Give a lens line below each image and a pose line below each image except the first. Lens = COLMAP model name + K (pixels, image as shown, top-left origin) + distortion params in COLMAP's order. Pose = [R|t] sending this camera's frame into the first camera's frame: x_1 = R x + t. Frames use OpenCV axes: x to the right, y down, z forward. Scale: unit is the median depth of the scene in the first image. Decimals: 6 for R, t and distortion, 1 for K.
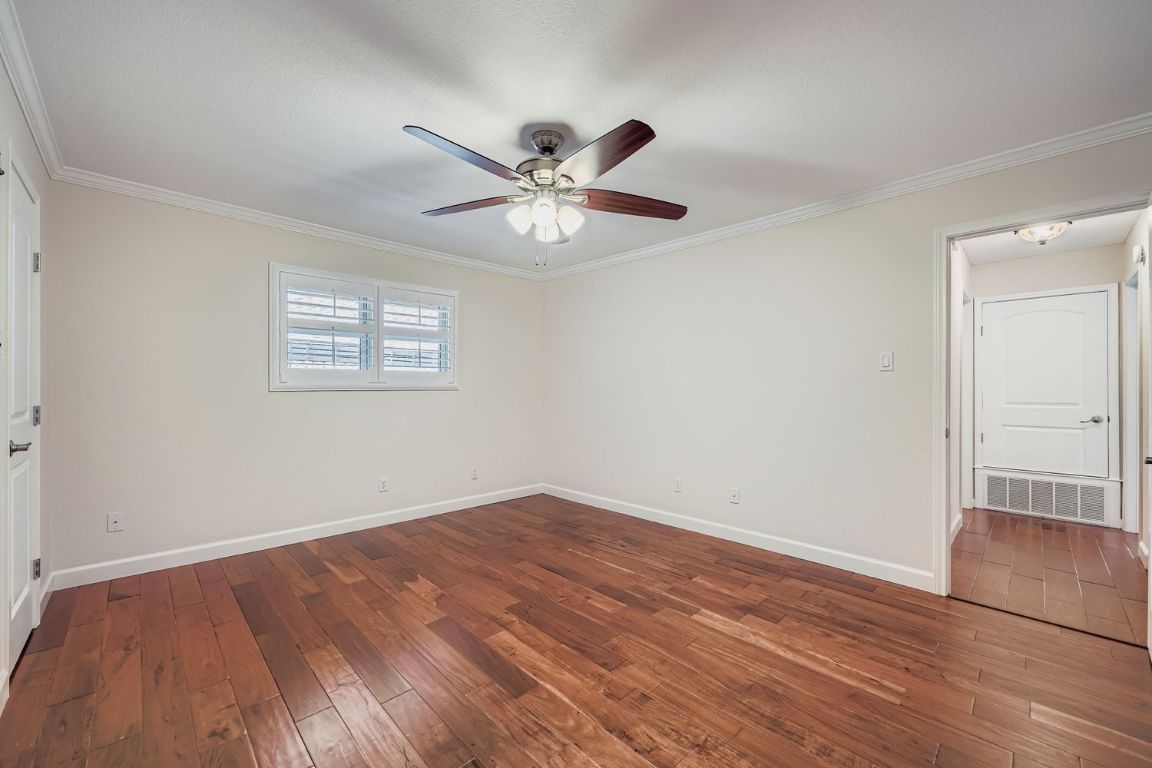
lens RADIAL K [[449.1, 0, 578.8], [0, 449.1, 388.6], [0, 0, 1]] dist [-0.012120, 0.000107]
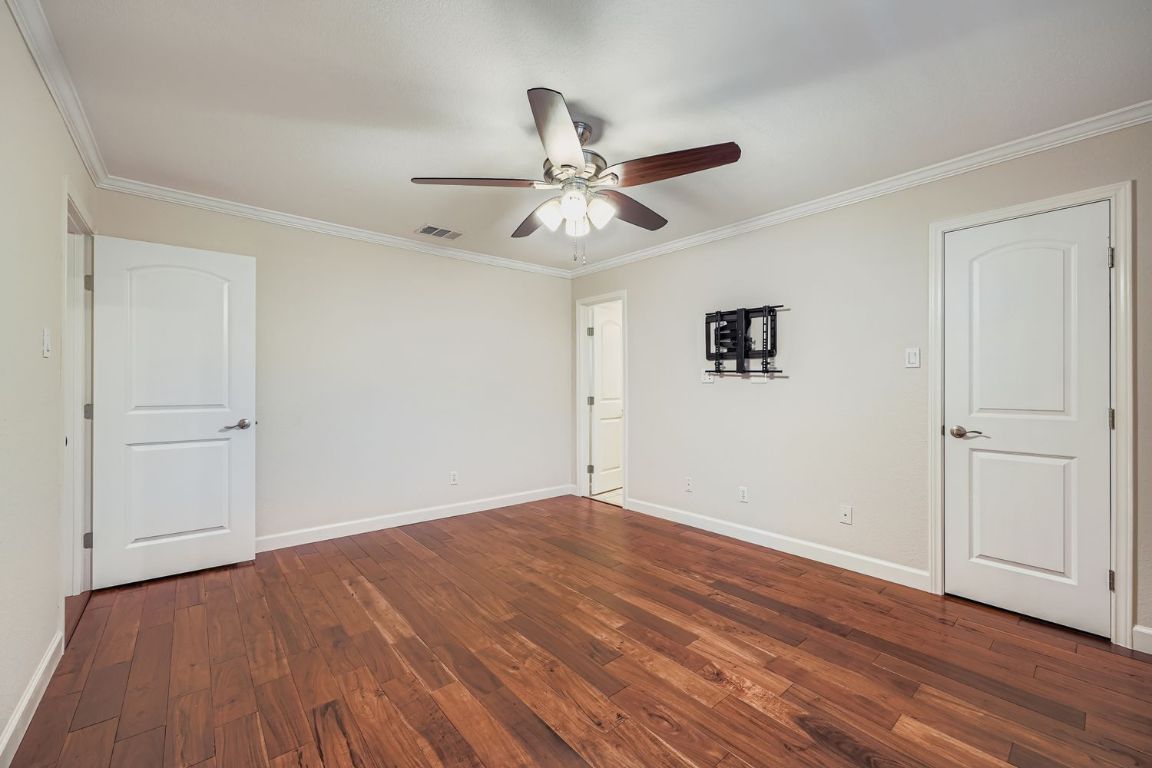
lens RADIAL K [[454.4, 0, 577.1], [0, 454.4, 387.1], [0, 0, 1]] dist [-0.053214, 0.012047]
pose [[-0.996881, -0.011209, 0.078115, -0.138136], [-0.011129, 0.999937, 0.001456, -0.002114], [-0.078126, 0.000582, -0.996943, 1.821444]]
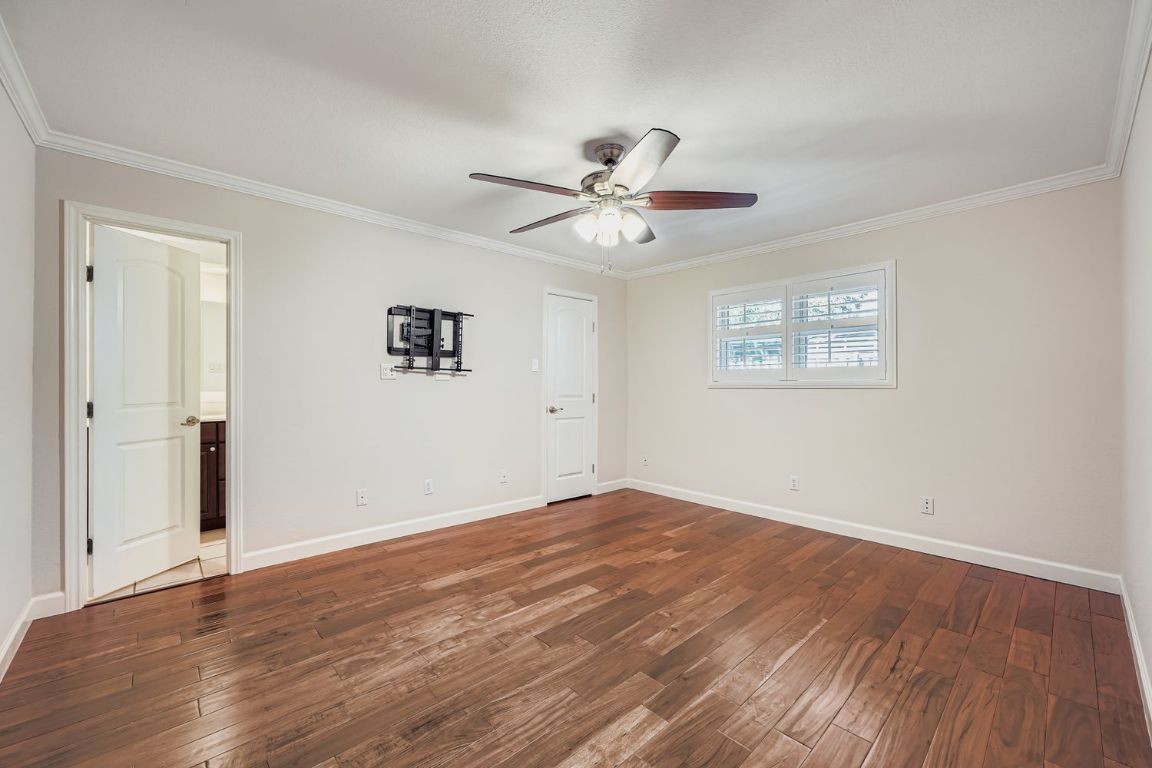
lens RADIAL K [[454.4, 0, 577.1], [0, 454.4, 387.1], [0, 0, 1]] dist [-0.053214, 0.012047]
pose [[-0.034012, -0.004437, -0.999412, 0.925186], [-0.001768, 0.999989, -0.004380, 0.010529], [0.999420, 0.001618, -0.034019, 0.892058]]
